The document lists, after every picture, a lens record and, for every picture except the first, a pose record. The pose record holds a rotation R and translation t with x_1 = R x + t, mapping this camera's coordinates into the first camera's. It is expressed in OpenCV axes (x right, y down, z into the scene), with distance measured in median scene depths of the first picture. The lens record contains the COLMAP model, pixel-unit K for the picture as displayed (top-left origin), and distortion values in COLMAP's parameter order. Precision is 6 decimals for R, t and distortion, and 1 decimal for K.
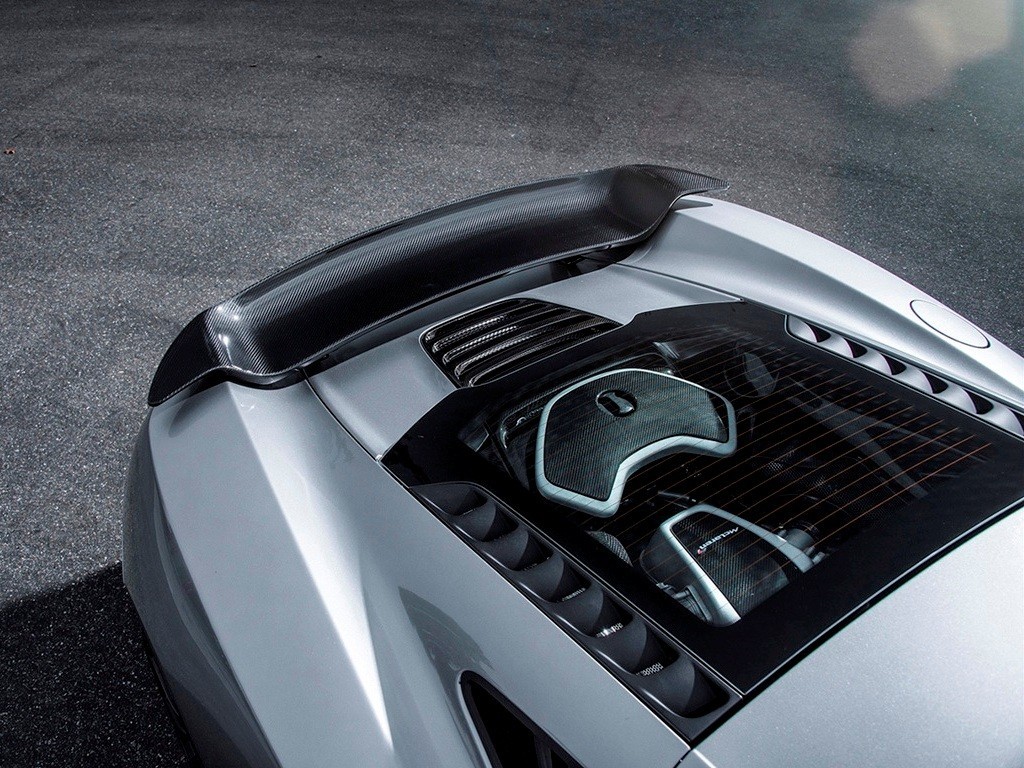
lens RADIAL K [[890.0, 0, 512.0], [0, 890.0, 384.0], [0, 0, 1]] dist [-0.056767, -0.001010]
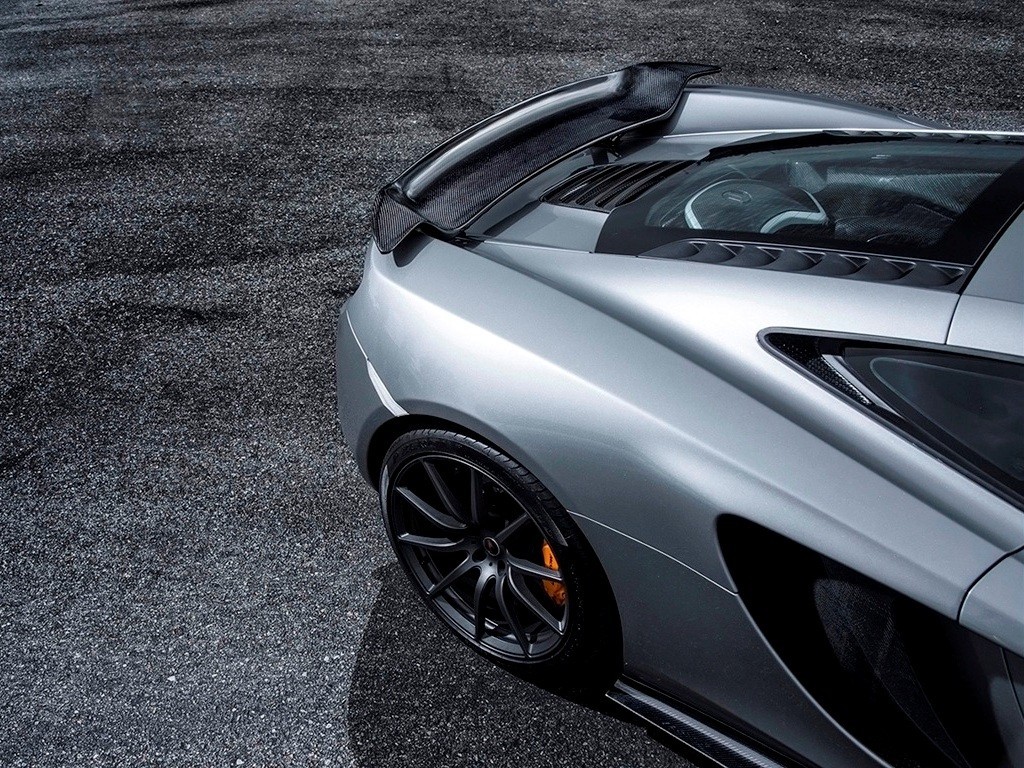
lens RADIAL K [[954.5, 0, 512.0], [0, 954.5, 384.0], [0, 0, 1]] dist [-0.012061, -0.001642]
pose [[0.957329, -0.193797, 0.214391, -0.212395], [0.210488, 0.975889, -0.057755, 0.120664], [-0.198029, 0.100417, 0.975039, -0.089904]]
